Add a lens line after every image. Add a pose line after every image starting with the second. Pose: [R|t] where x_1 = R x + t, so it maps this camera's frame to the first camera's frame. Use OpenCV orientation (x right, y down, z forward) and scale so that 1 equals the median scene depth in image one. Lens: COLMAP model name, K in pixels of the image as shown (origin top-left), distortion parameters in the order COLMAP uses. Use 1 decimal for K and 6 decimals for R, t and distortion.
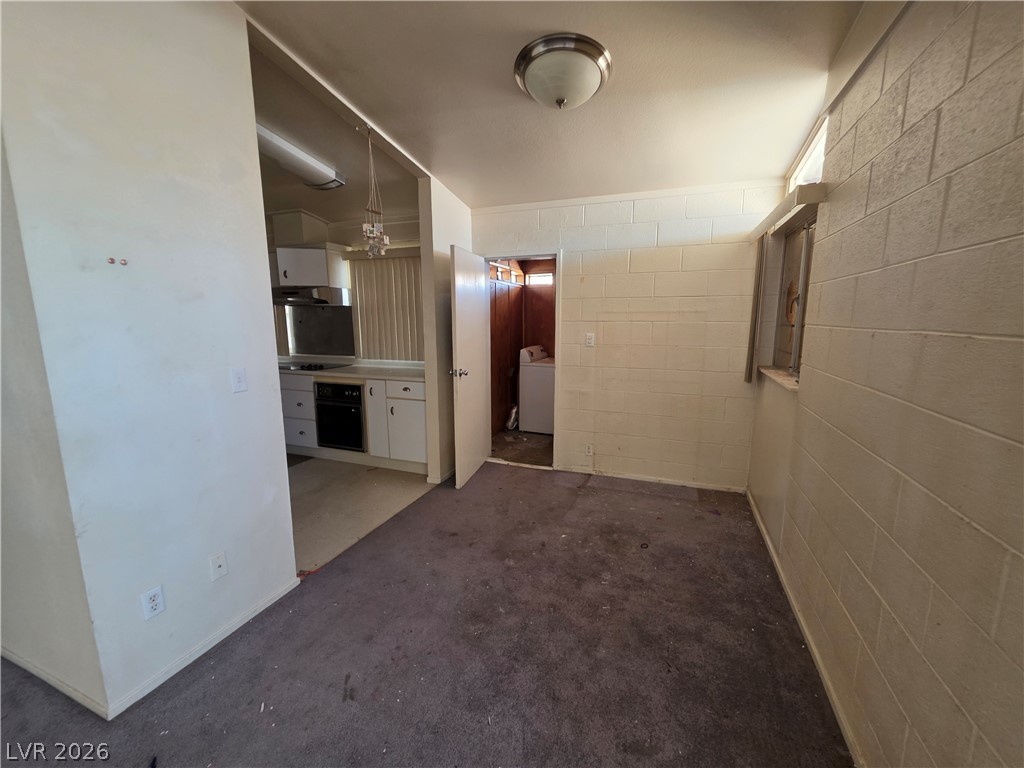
lens RADIAL K [[408.5, 0, 517.2], [0, 408.5, 384.9], [0, 0, 1]] dist [0.000458, -0.000460]
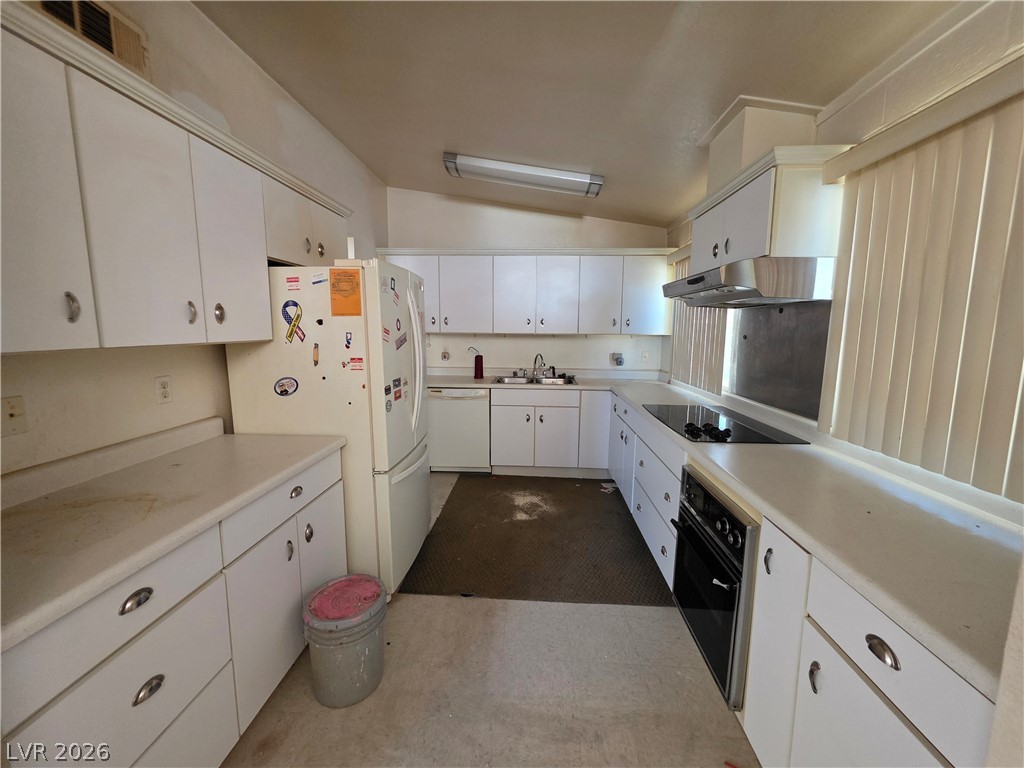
lens RADIAL K [[408.5, 0, 511.6], [0, 408.5, 382.2], [0, 0, 1]] dist [0.000458, -0.000460]
pose [[0.288424, 0.118458, -0.950147, -0.112262], [-0.152320, 0.985358, 0.076610, -0.098092], [0.945310, 0.122630, 0.302244, 0.600700]]
